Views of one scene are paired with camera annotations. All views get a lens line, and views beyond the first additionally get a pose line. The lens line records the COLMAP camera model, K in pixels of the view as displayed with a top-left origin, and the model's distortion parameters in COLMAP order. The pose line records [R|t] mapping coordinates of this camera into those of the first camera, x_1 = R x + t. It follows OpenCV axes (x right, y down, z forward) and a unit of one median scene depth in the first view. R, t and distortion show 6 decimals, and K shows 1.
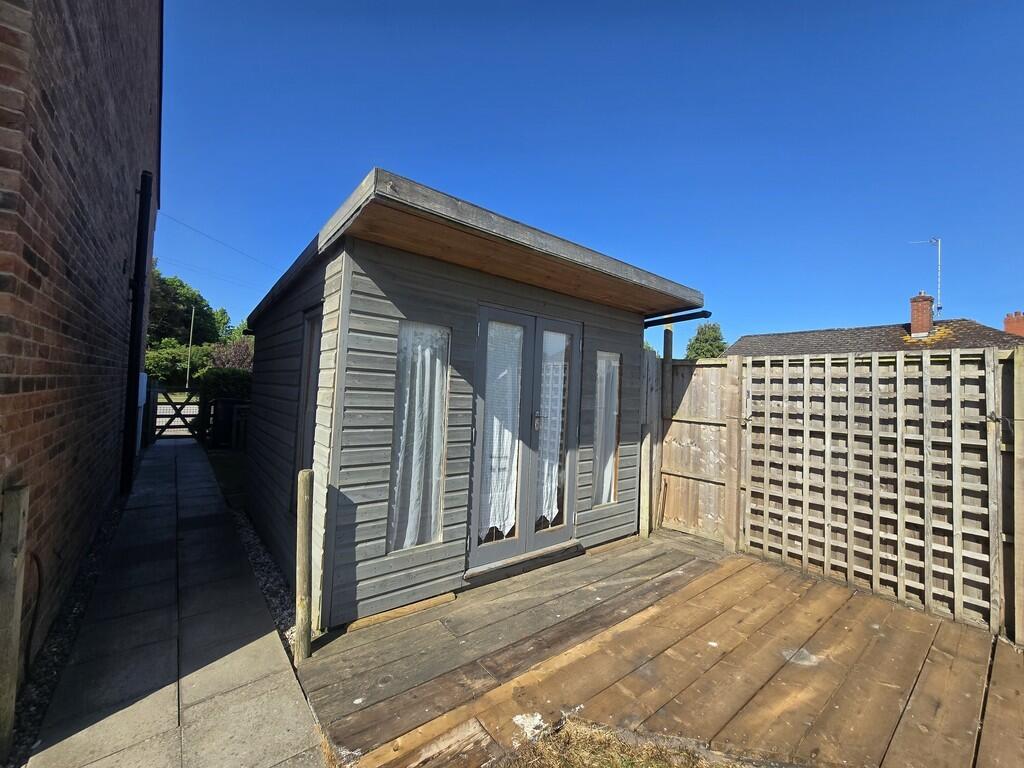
lens RADIAL K [[417.2, 0, 507.7], [0, 417.2, 379.6], [0, 0, 1]] dist [-0.000538, 0.000007]
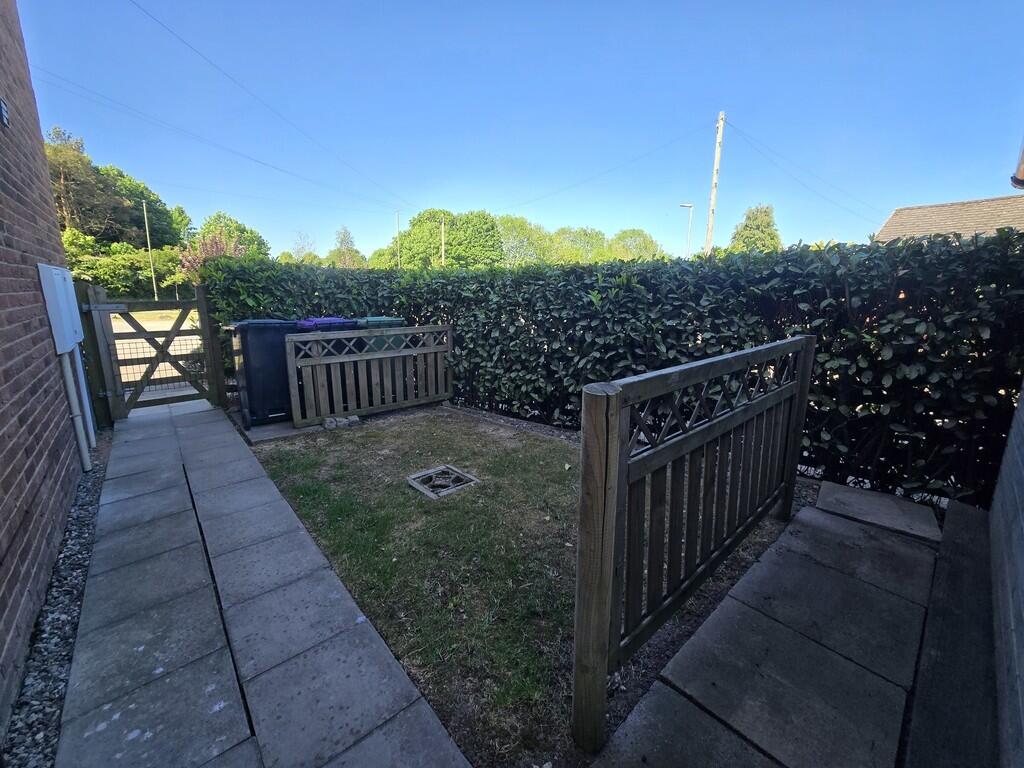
lens RADIAL K [[417.2, 0, 516.3], [0, 417.2, 377.3], [0, 0, 1]] dist [-0.000538, 0.000007]
pose [[0.998285, -0.039185, 0.043484, -0.391791], [0.028424, 0.973925, 0.225085, 0.009108], [-0.051170, -0.223463, 0.973368, 0.487736]]
